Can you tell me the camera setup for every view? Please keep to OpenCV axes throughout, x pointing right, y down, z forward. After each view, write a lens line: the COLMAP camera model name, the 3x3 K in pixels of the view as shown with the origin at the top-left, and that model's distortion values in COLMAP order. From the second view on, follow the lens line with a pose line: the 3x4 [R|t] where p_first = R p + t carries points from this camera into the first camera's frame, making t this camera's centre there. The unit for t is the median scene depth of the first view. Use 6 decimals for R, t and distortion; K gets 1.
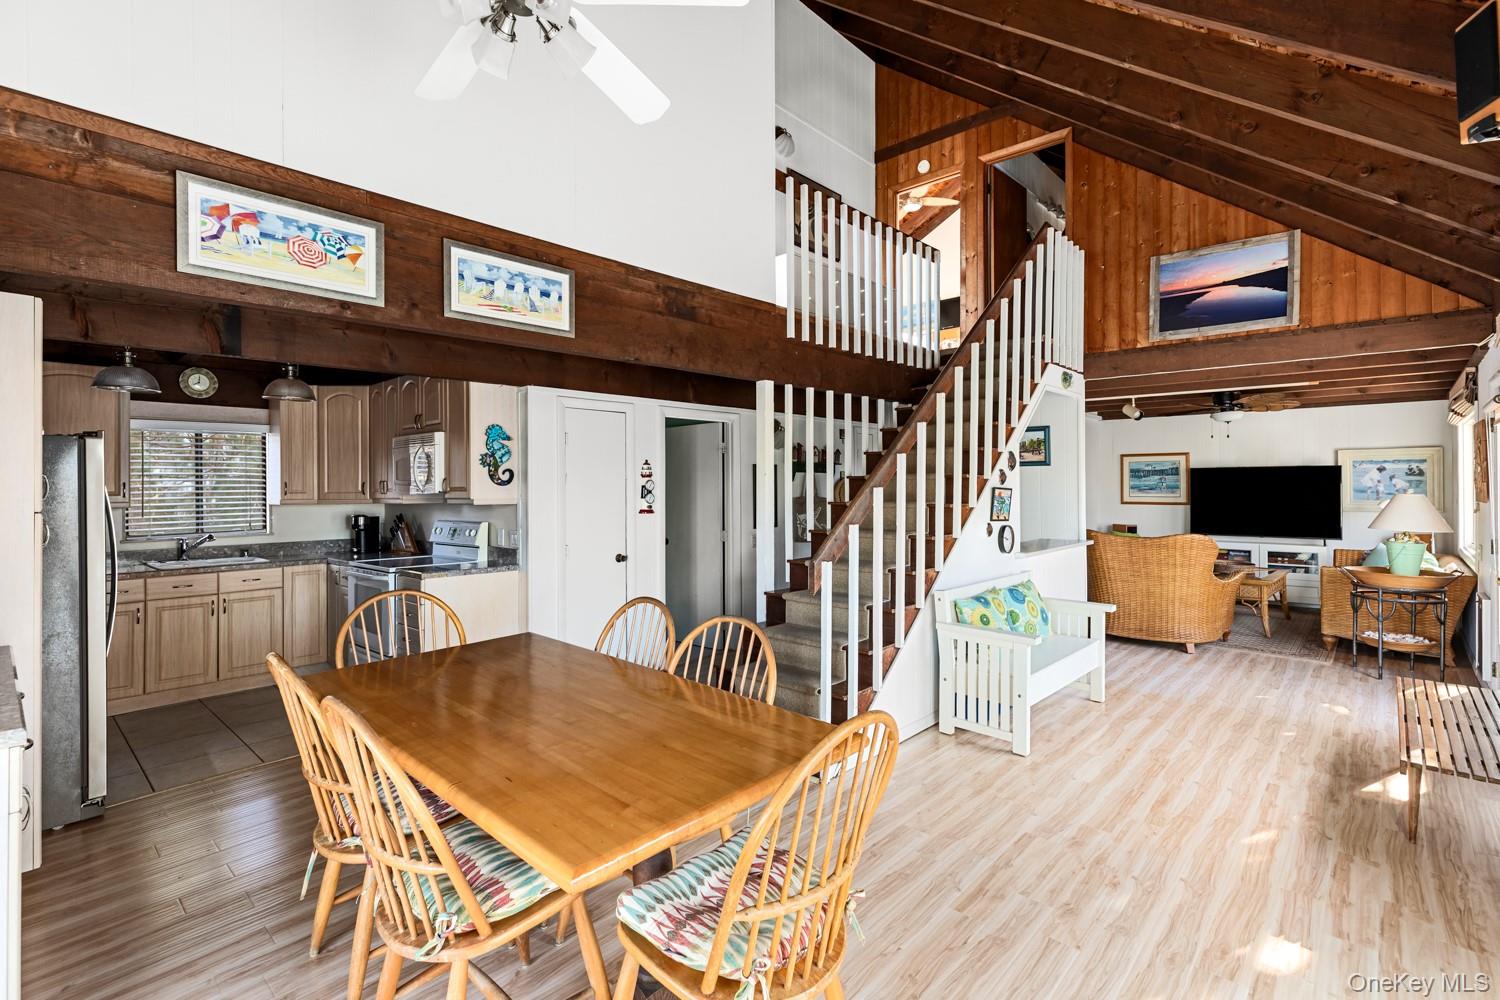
lens RADIAL K [[692.1, 0, 754.1], [0, 692.1, 487.4], [0, 0, 1]] dist [0.007019, -0.000170]
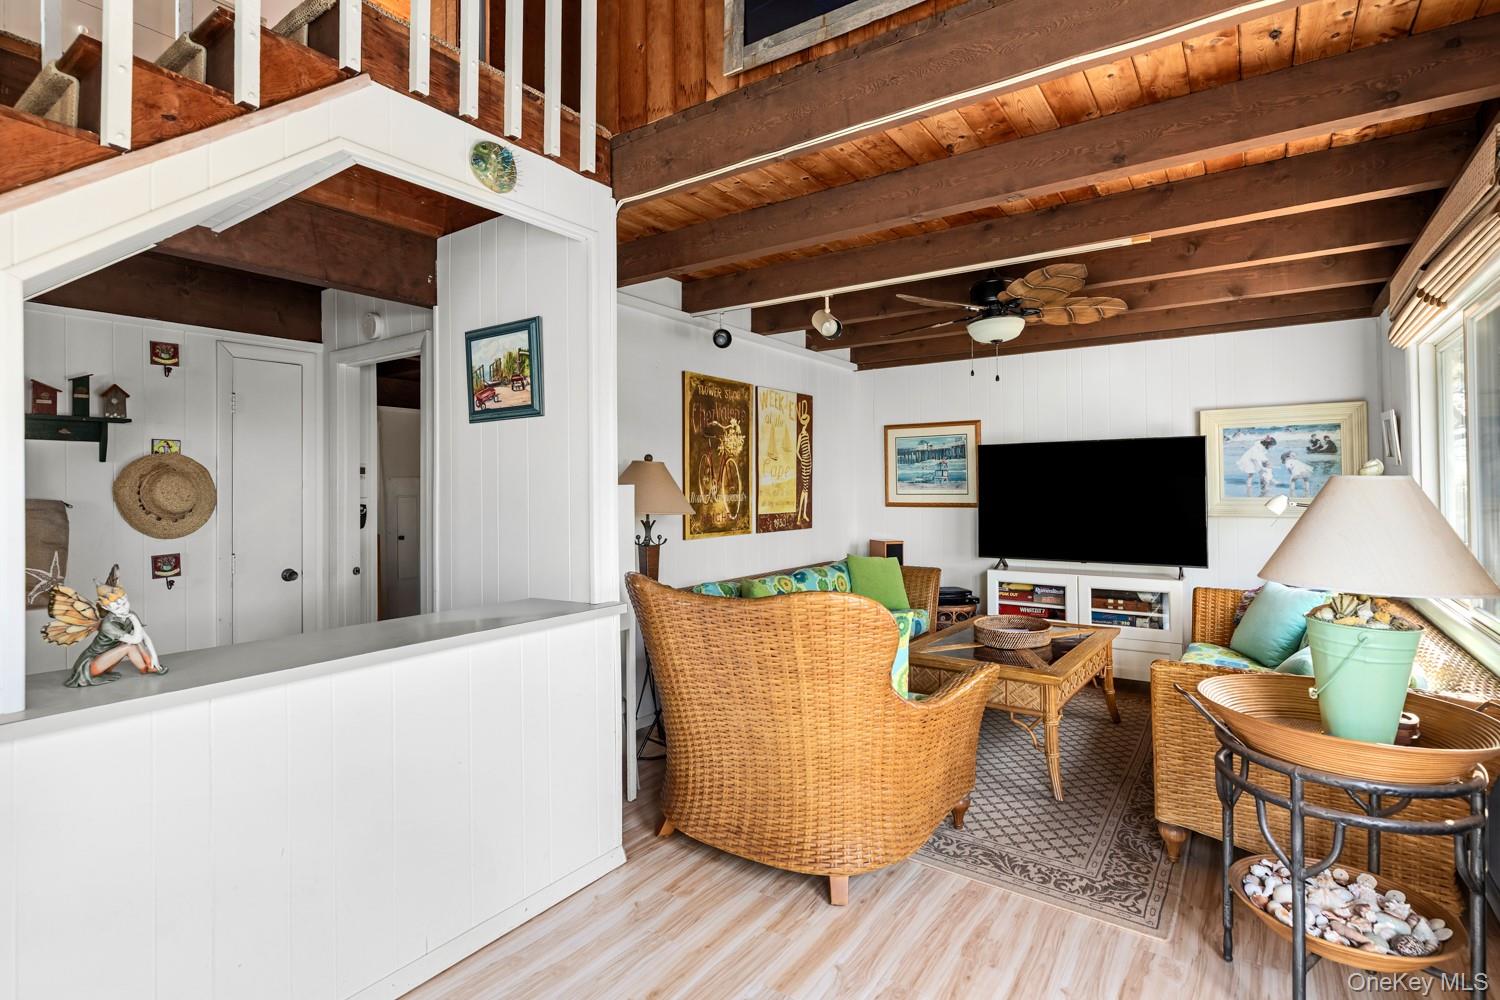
lens RADIAL K [[738.0, 0, 748.3], [0, 738.0, 480.3], [0, 0, 1]] dist [-0.001350, 0.000275]
pose [[0.991224, -0.004230, 0.132129, 0.399275], [0.005805, 0.999917, -0.011538, 0.009374], [-0.132069, 0.012204, 0.991165, 0.458110]]
